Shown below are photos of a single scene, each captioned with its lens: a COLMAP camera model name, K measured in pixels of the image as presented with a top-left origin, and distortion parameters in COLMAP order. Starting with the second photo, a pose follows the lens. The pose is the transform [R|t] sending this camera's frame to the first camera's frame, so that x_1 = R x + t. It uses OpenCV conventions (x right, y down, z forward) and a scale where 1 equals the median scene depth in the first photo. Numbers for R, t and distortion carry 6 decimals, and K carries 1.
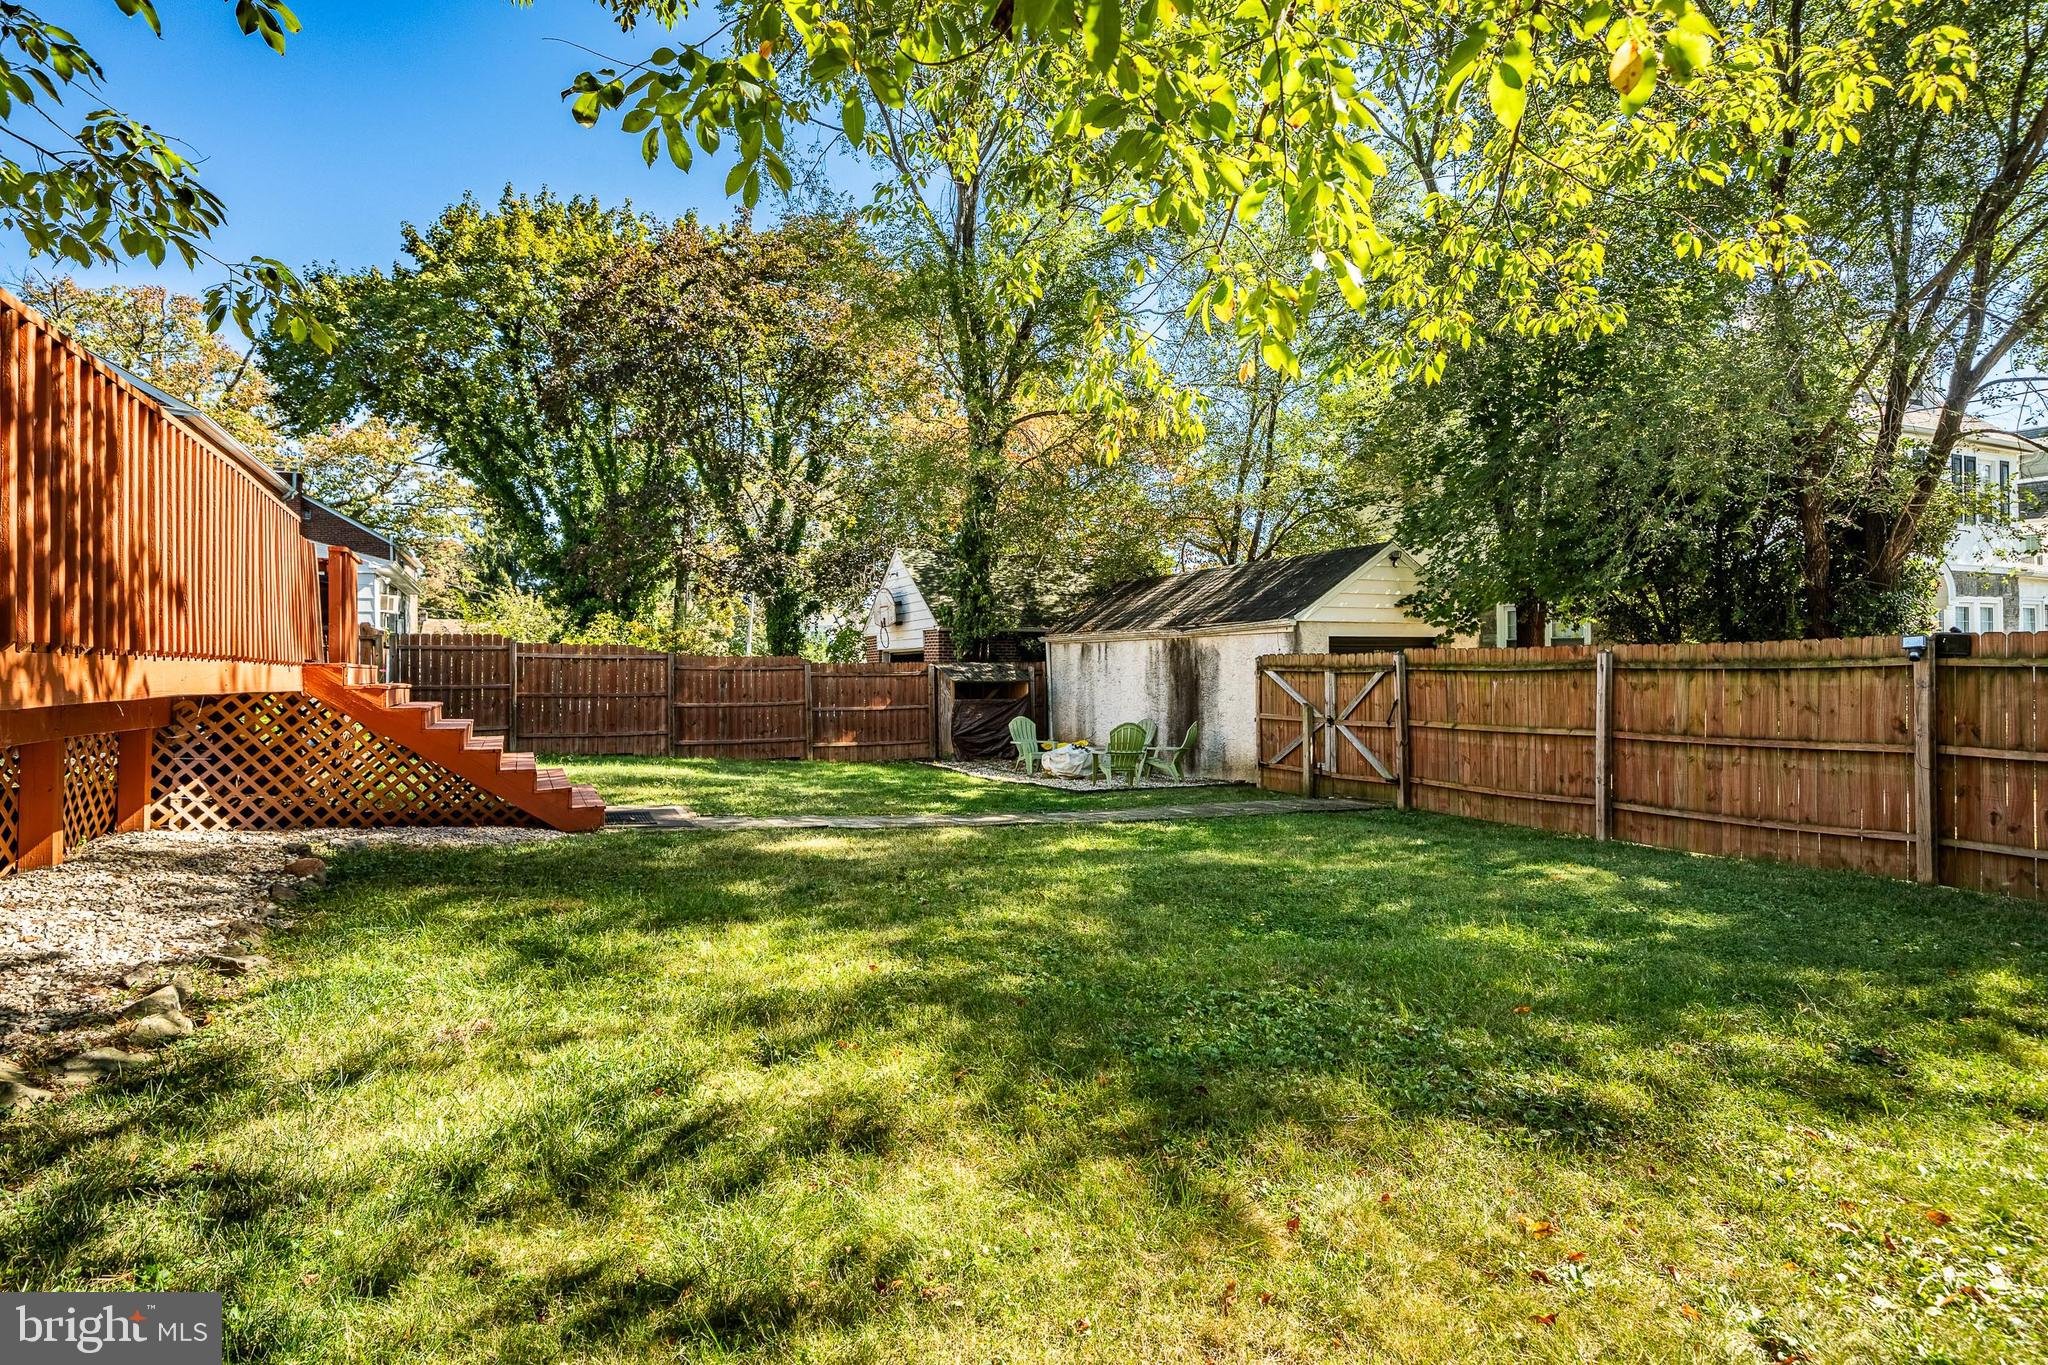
lens RADIAL K [[1006.2, 0, 1031.7], [0, 1006.2, 675.7], [0, 0, 1]] dist [0.001144, -0.000170]
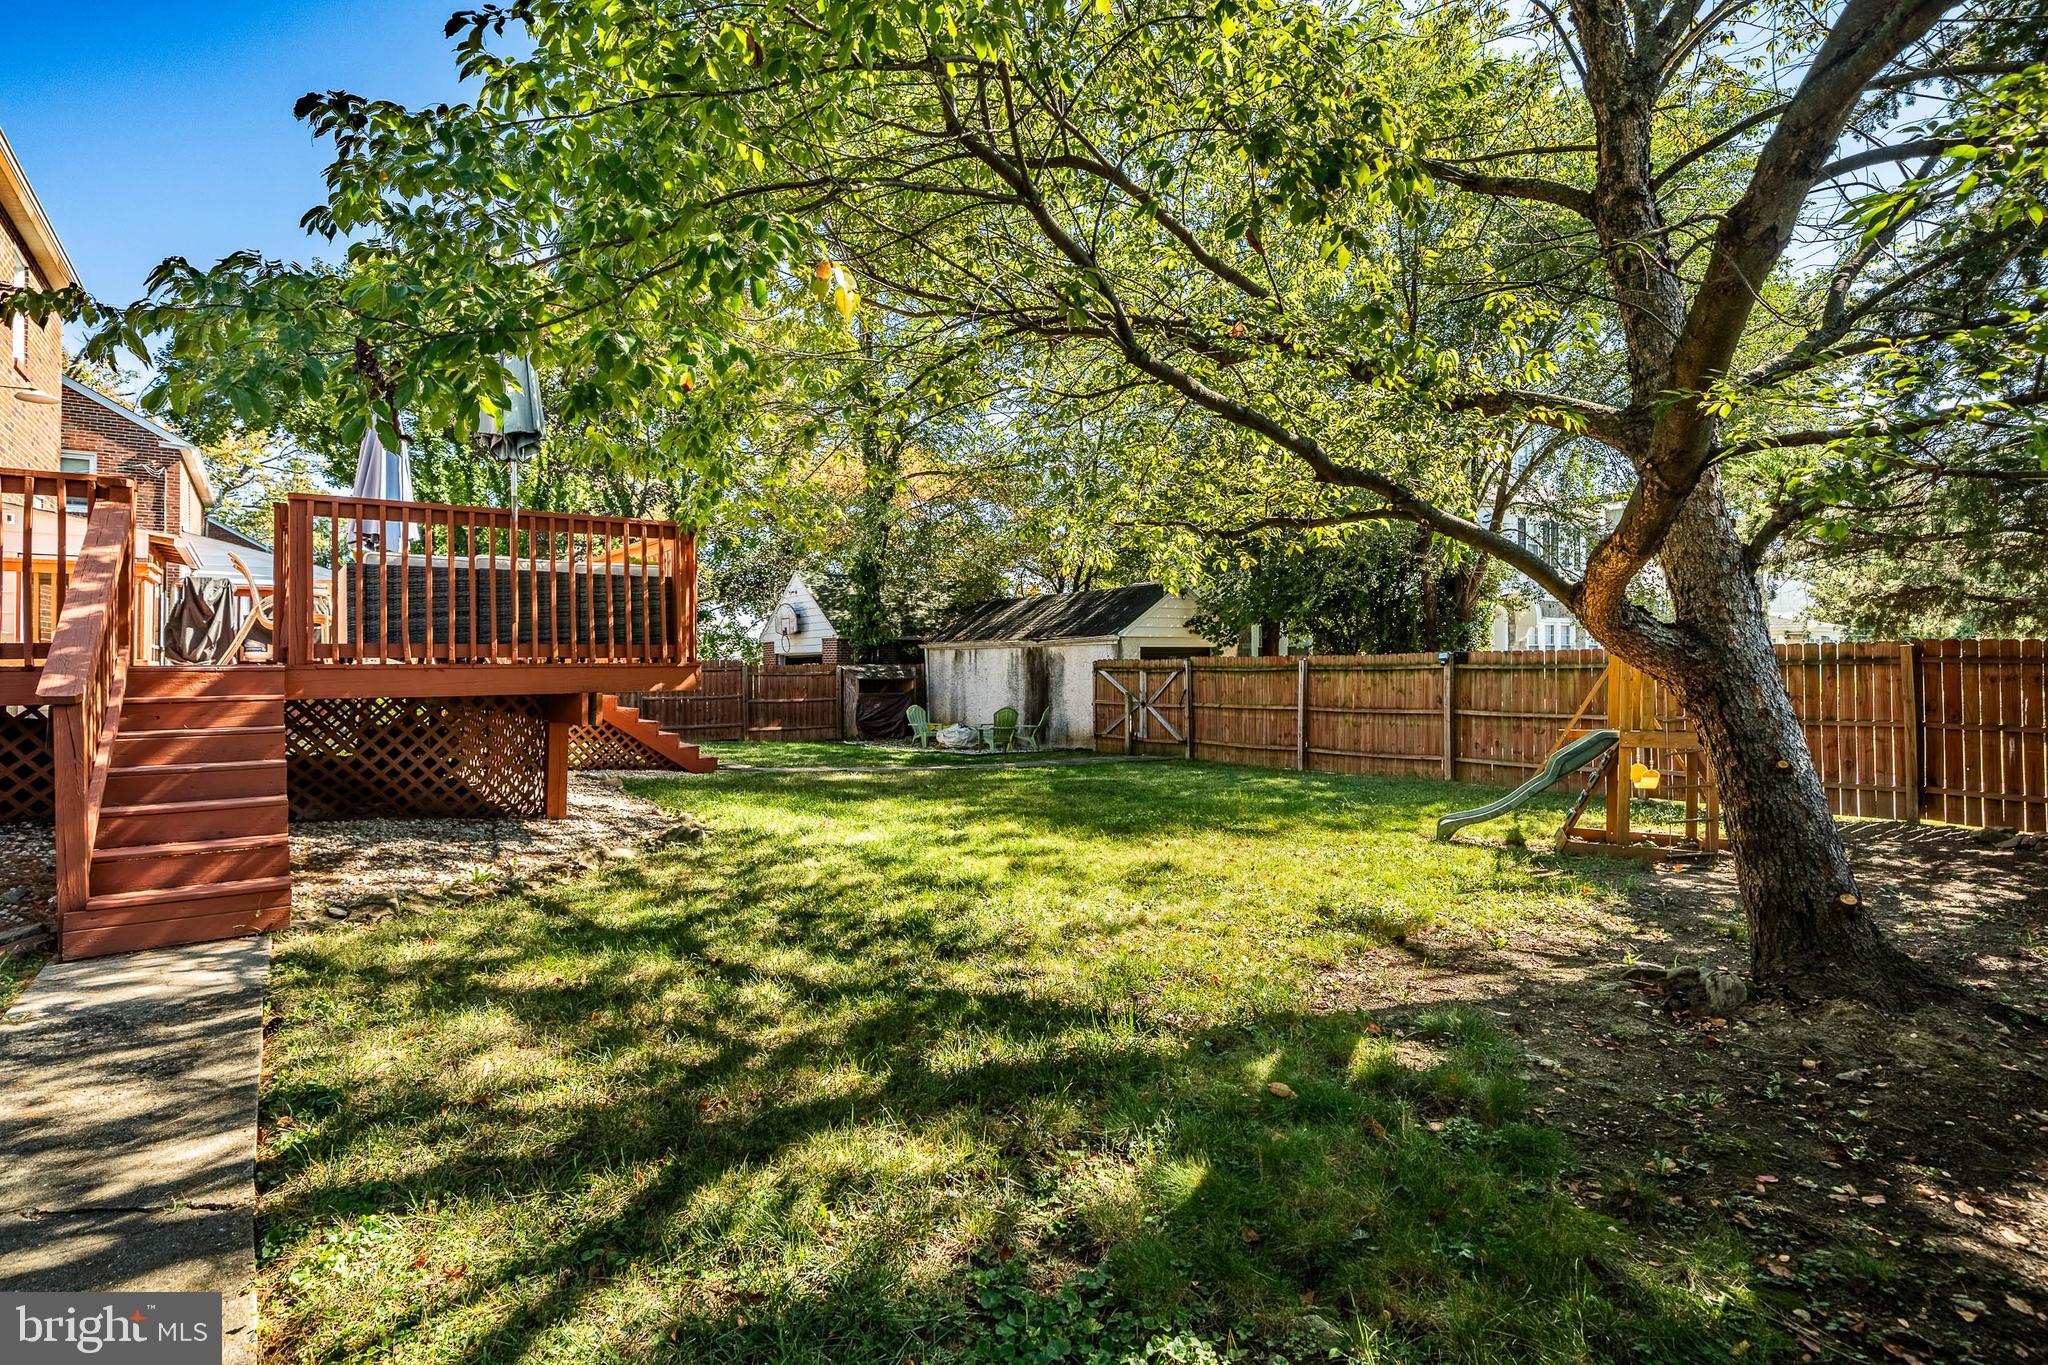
lens RADIAL K [[964.3, 0, 1015.9], [0, 964.3, 672.1], [0, 0, 1]] dist [0.001933, 0.000507]
pose [[0.983711, -0.000355, 0.179758, -0.108706], [0.000884, 0.999996, -0.002862, 0.000847], [-0.179756, 0.002975, 0.983707, -0.279427]]
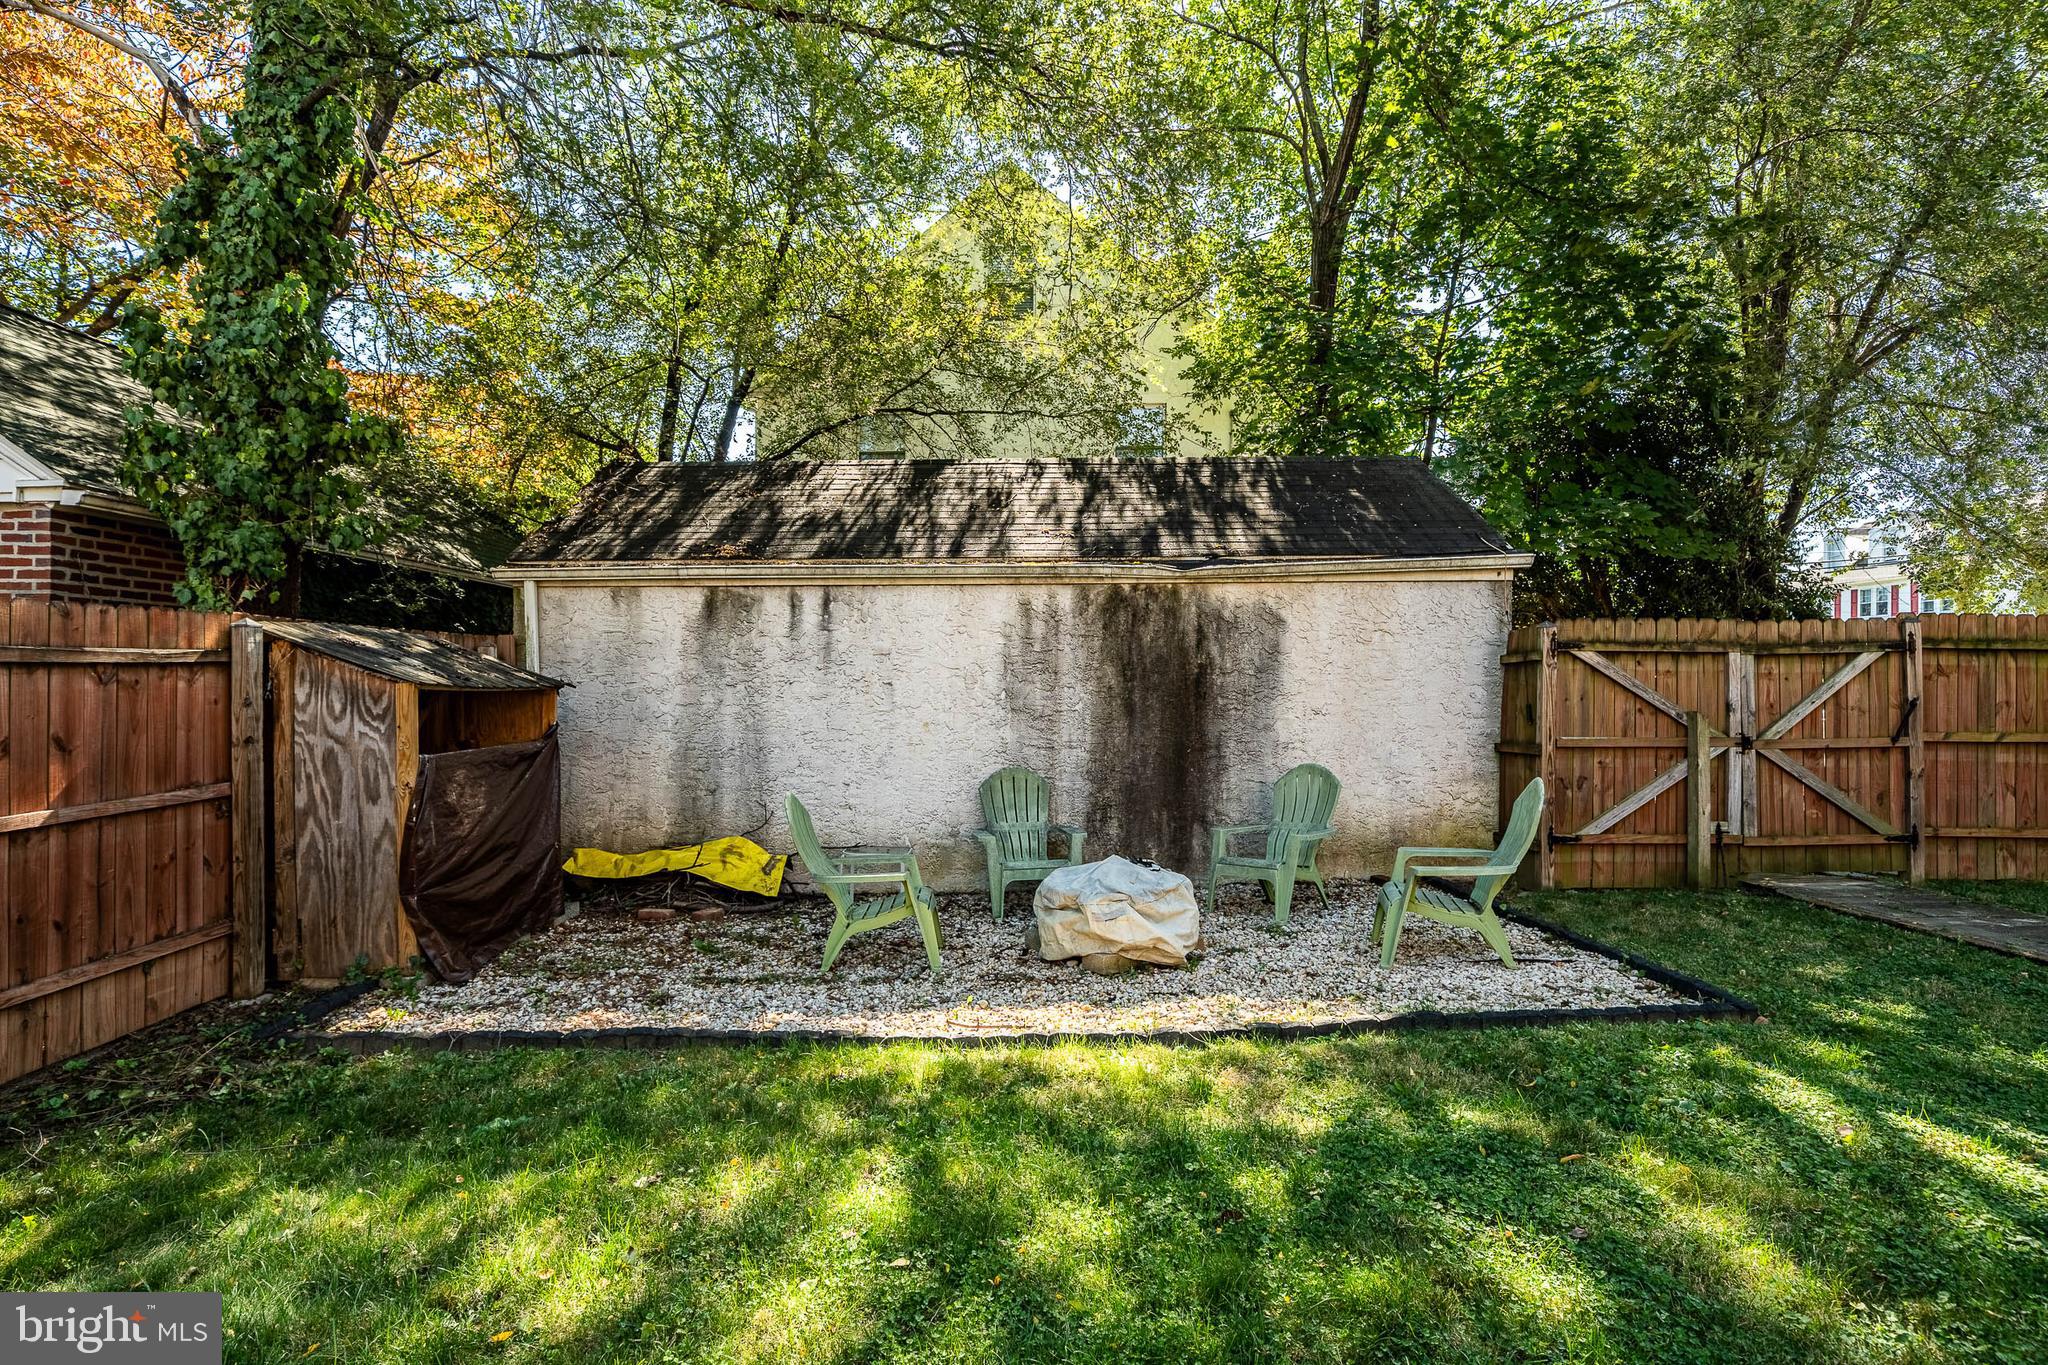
lens RADIAL K [[964.3, 0, 1023.8], [0, 964.3, 684.7], [0, 0, 1]] dist [0.001933, 0.000507]
pose [[0.462799, -0.006054, 0.886442, -0.249423], [0.009221, 0.999955, 0.002016, 0.006362], [-0.886415, 0.007241, 0.462835, 0.785296]]
